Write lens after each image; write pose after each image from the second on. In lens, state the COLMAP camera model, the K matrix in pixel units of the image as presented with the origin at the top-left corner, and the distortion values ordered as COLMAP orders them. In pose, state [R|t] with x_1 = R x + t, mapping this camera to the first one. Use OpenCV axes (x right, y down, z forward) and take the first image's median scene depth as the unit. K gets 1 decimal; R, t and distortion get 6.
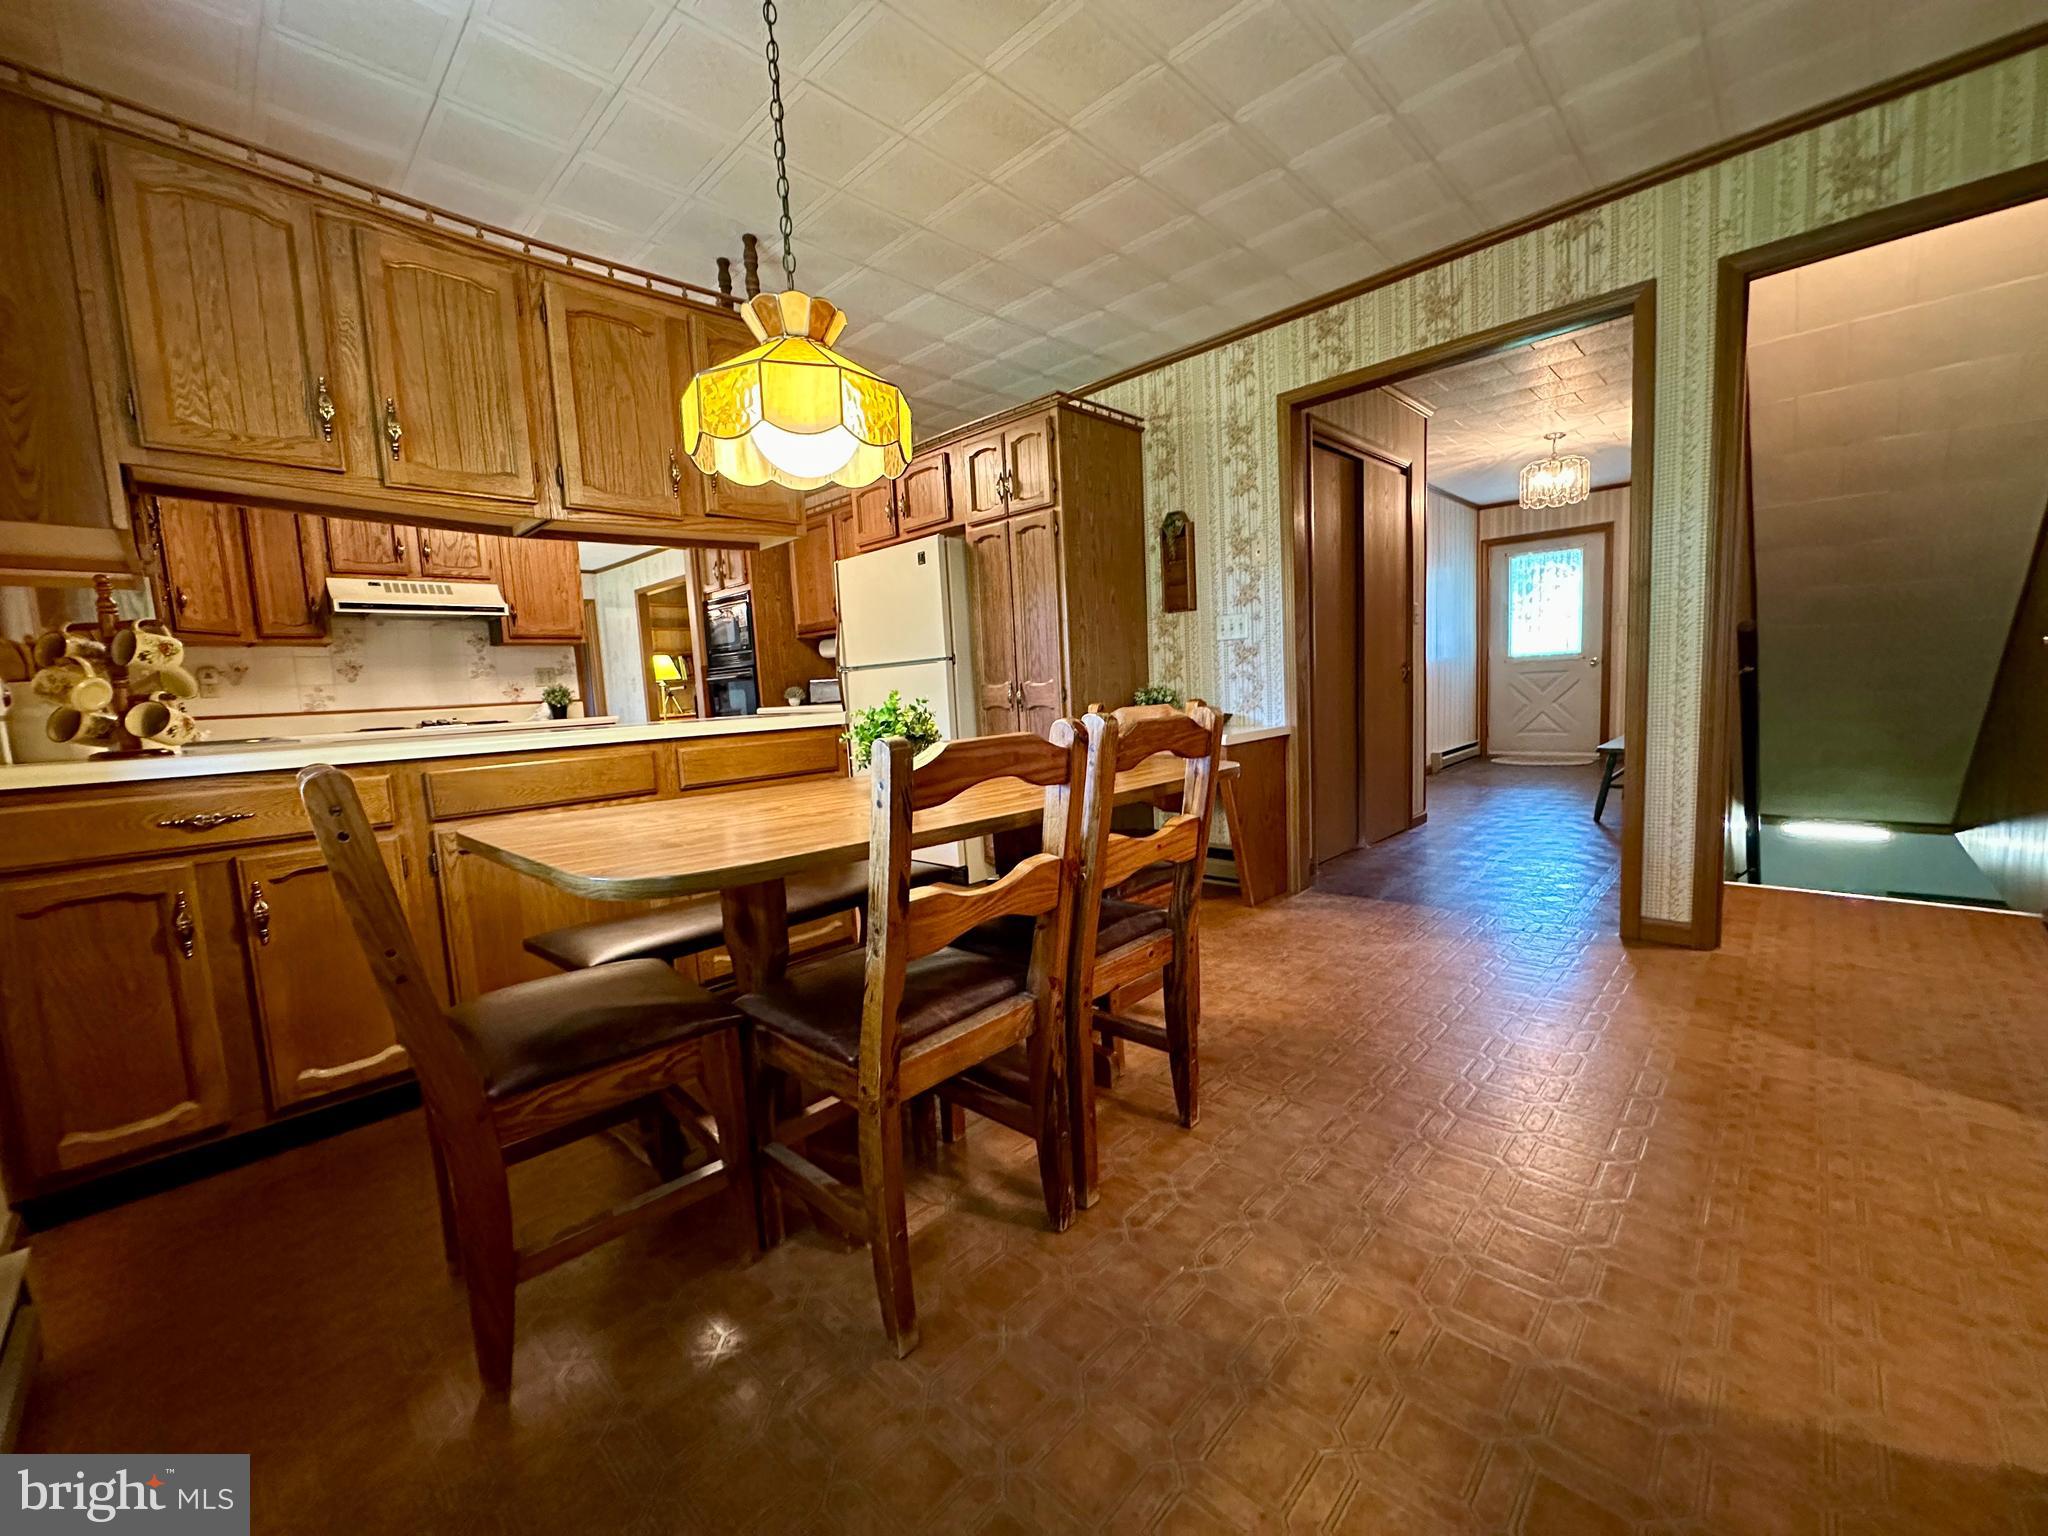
lens RADIAL K [[819.6, 0, 1020.0], [0, 819.6, 766.1], [0, 0, 1]] dist [0.000657, 0.000853]
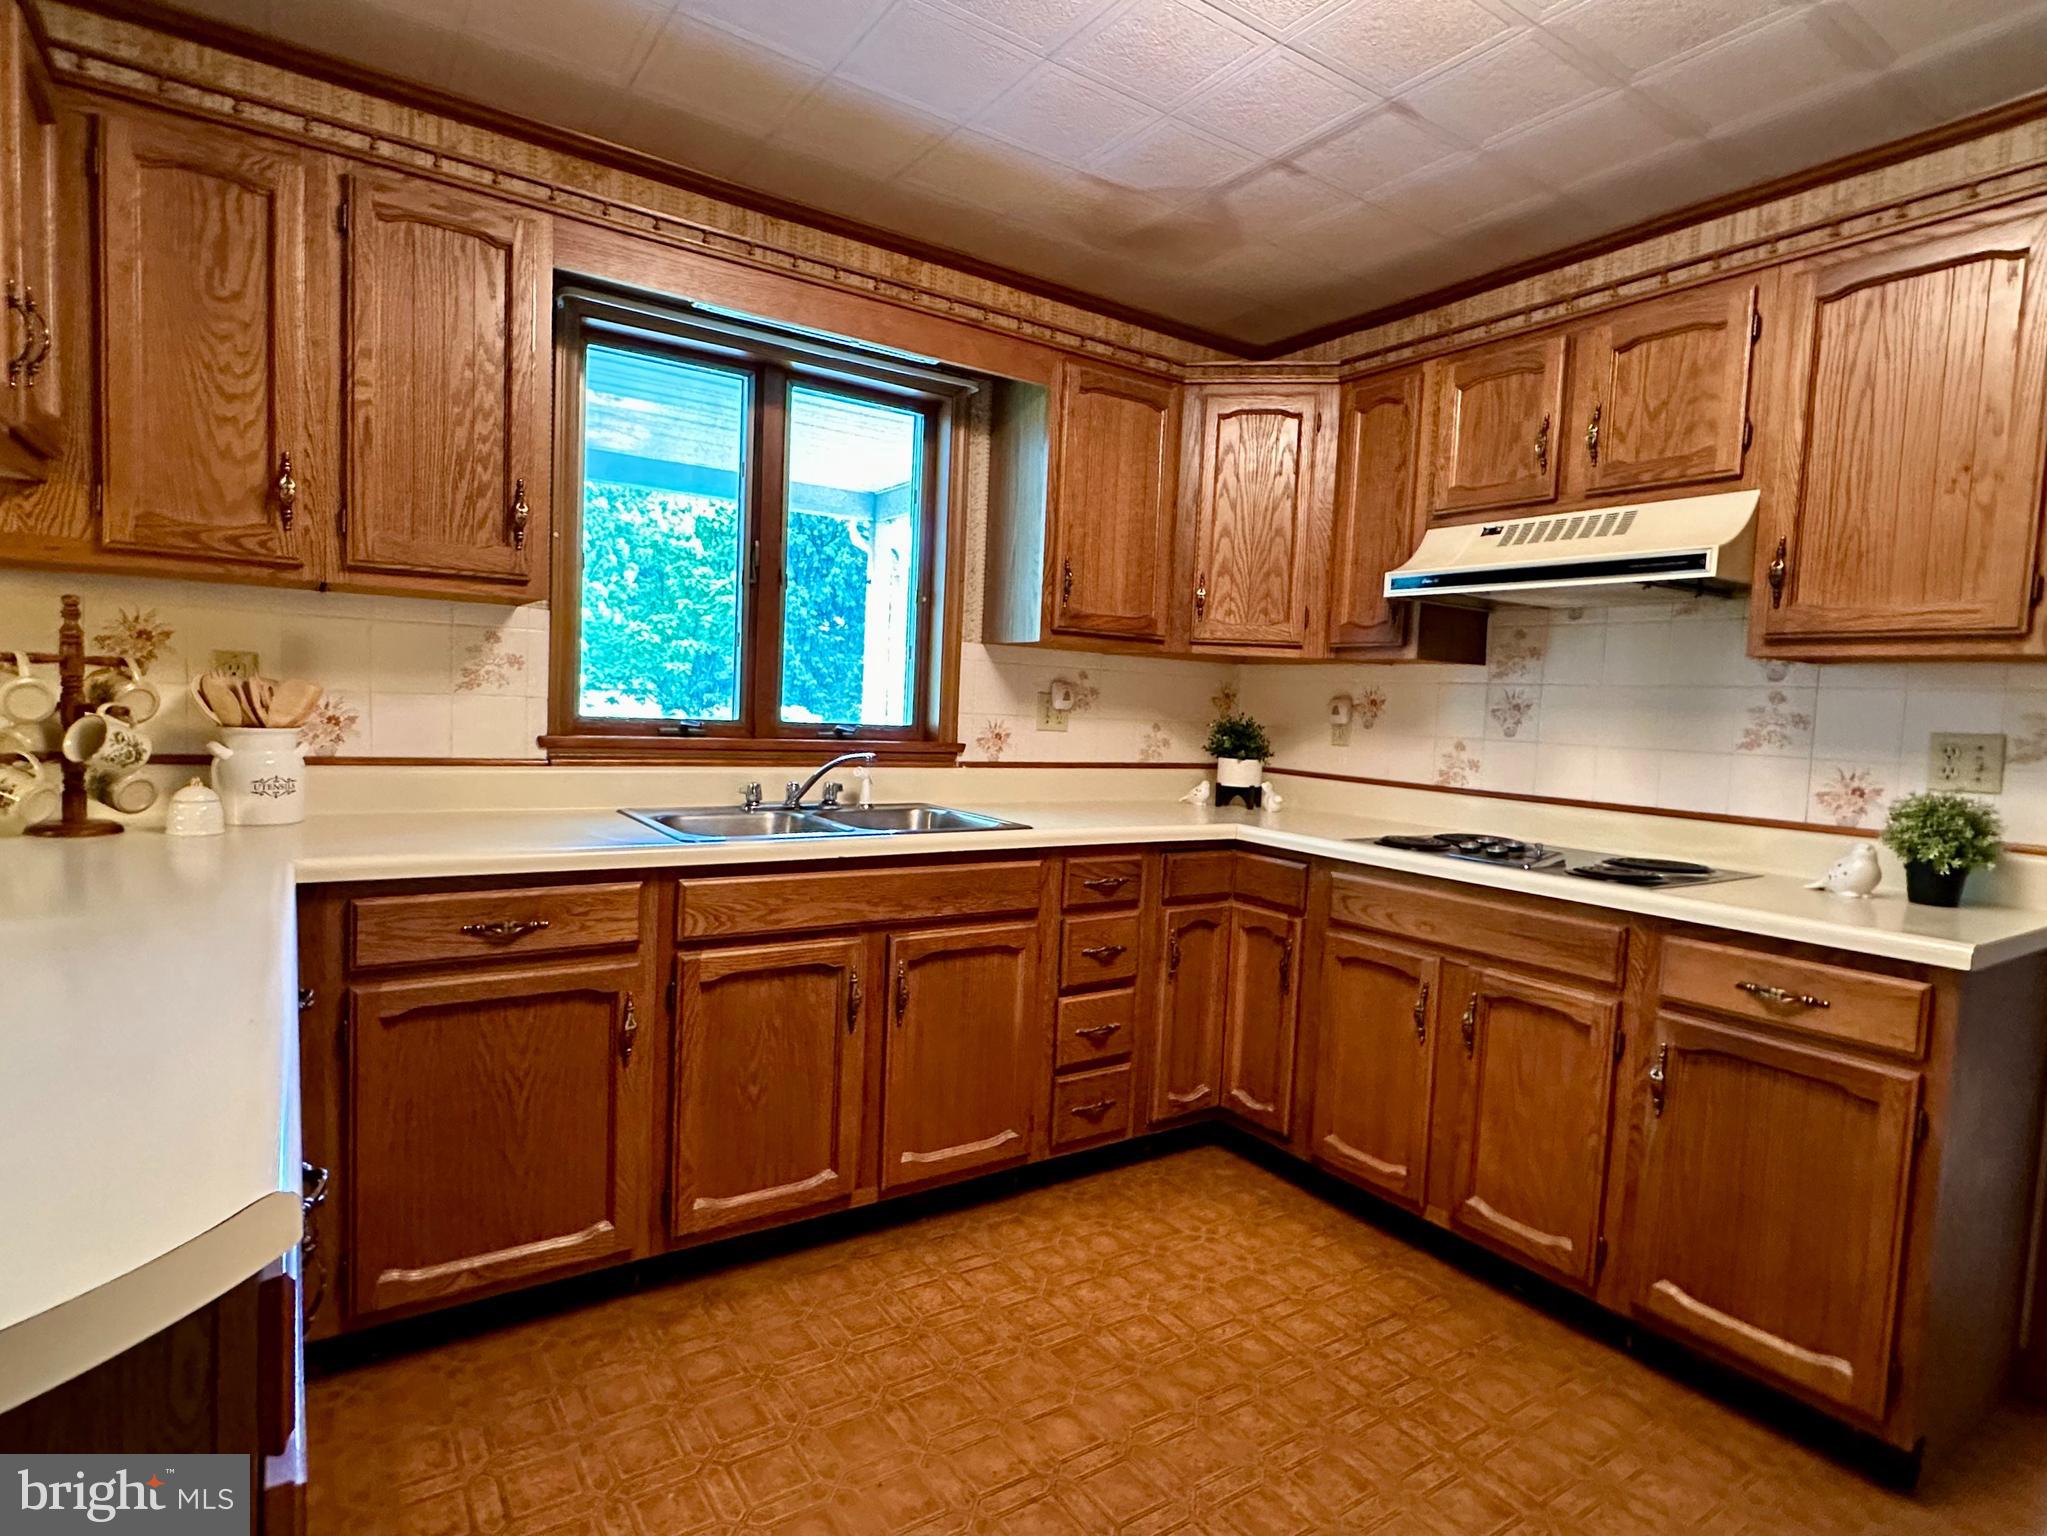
lens RADIAL K [[1085.7, 0, 1021.6], [0, 1085.7, 767.6], [0, 0, 1]] dist [0.007098, -0.000911]
pose [[-0.210519, 0.101118, -0.972346, -0.118480], [-0.133944, 0.982272, 0.131150, -0.132294], [0.968370, 0.157850, -0.193242, 0.857460]]
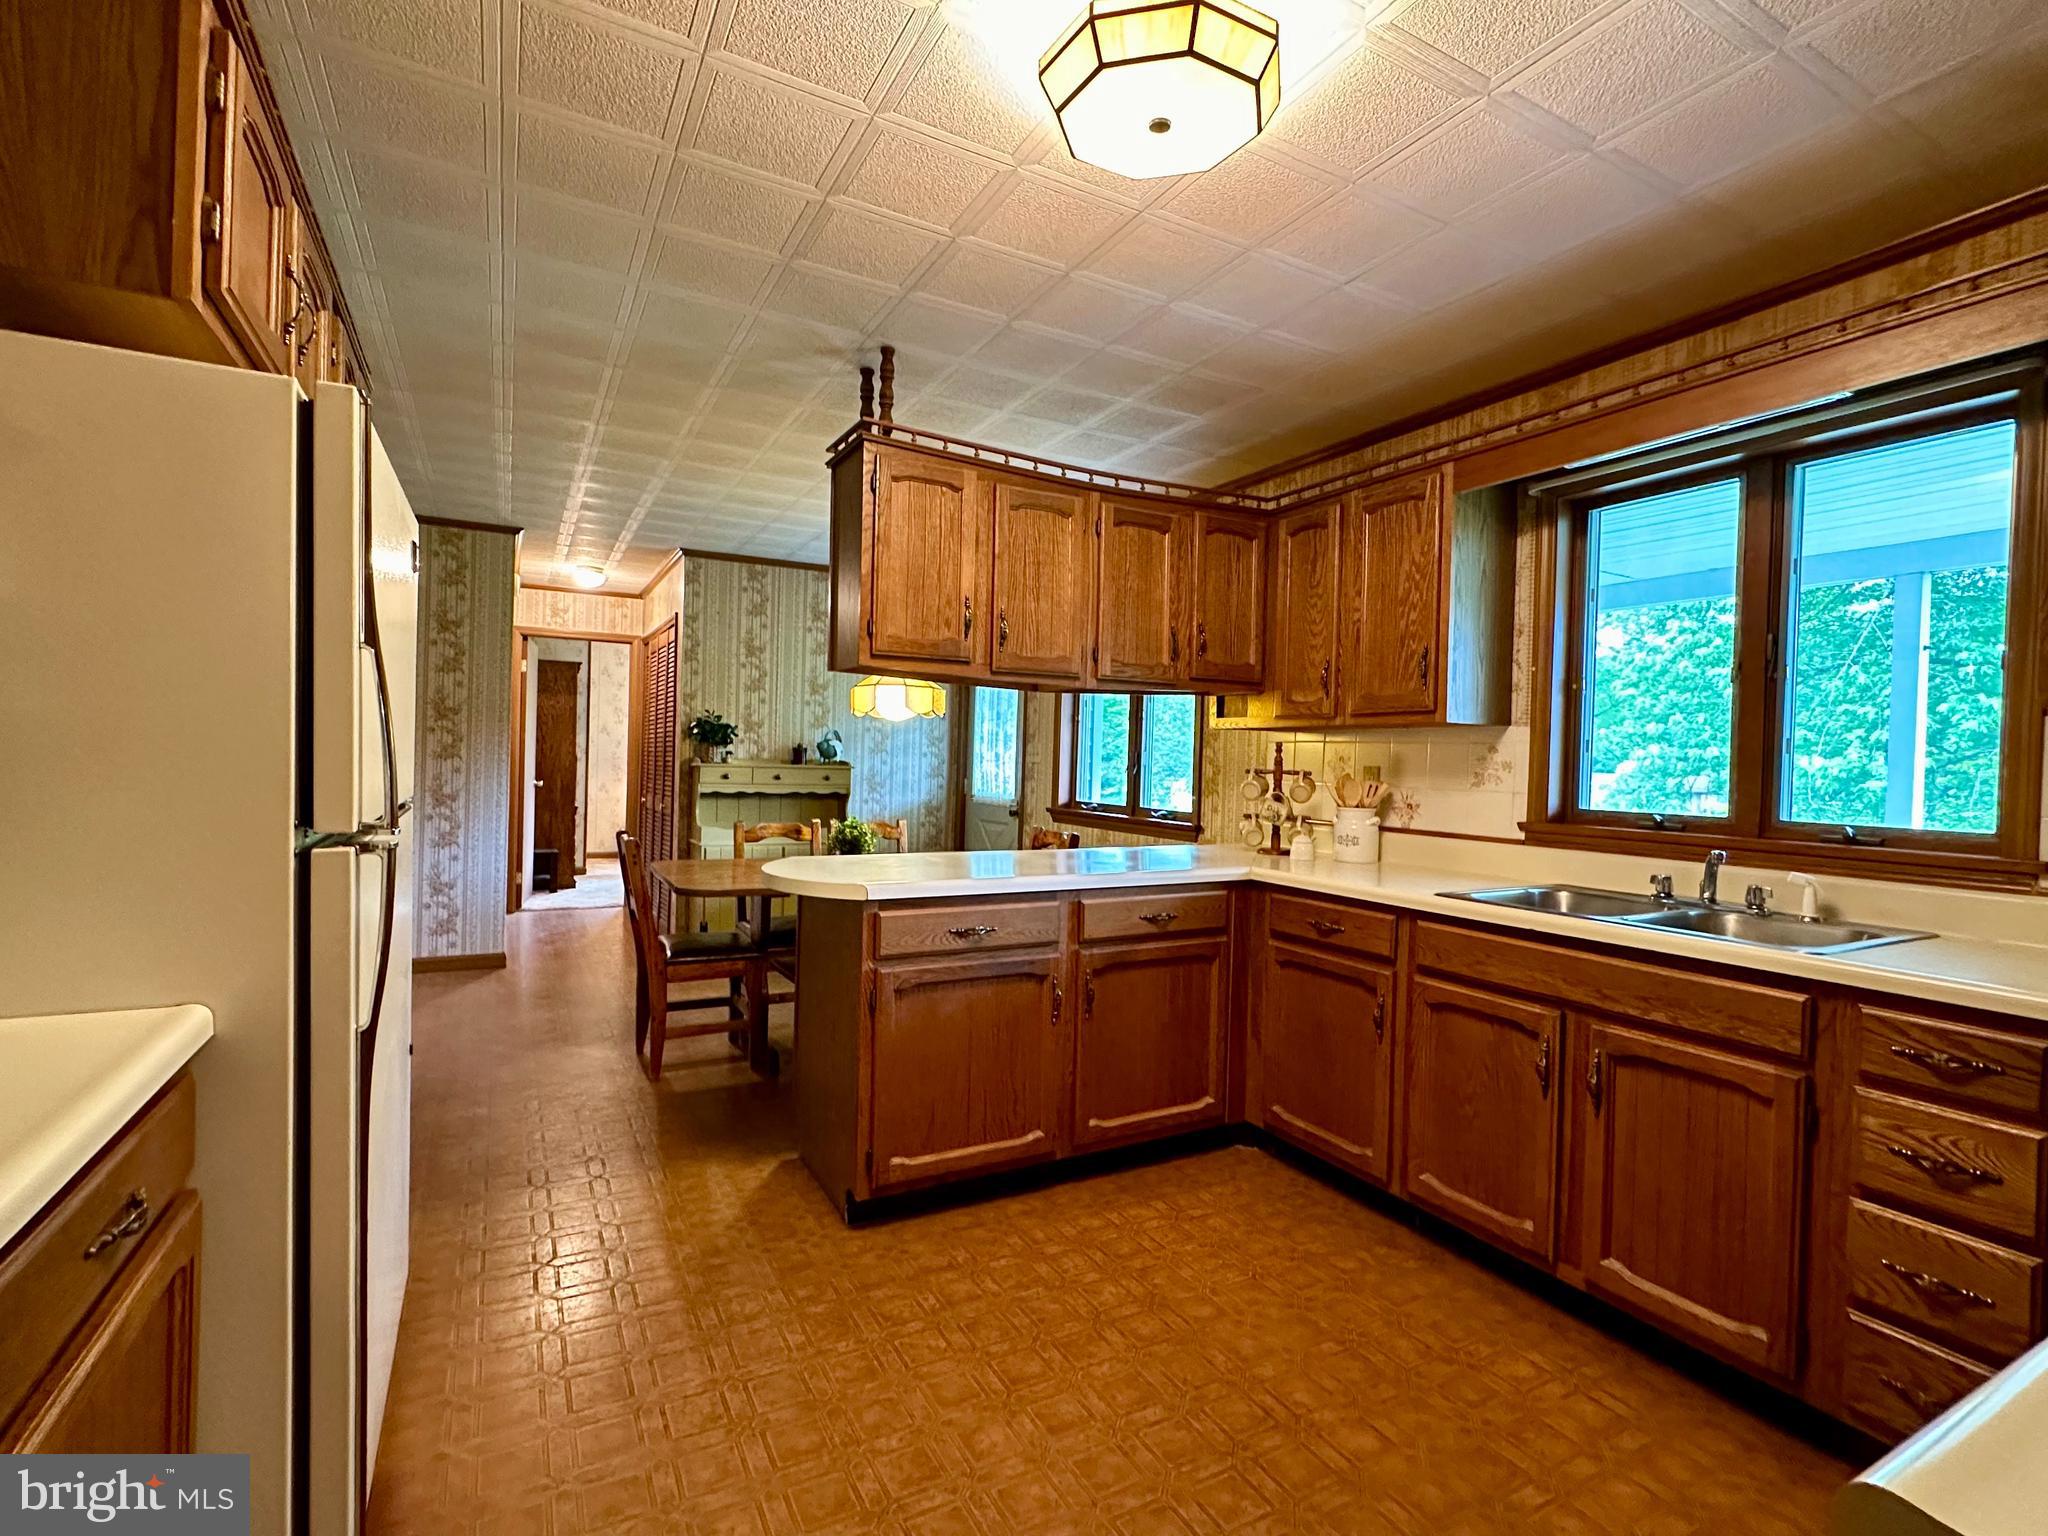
lens RADIAL K [[942.9, 0, 1014.2], [0, 942.9, 773.6], [0, 0, 1]] dist [-0.006491, 0.000425]
pose [[-0.952031, 0.016103, 0.305579, -0.484996], [0.047689, 0.994221, 0.096183, -0.152357], [-0.302264, 0.106142, -0.947296, 1.215763]]
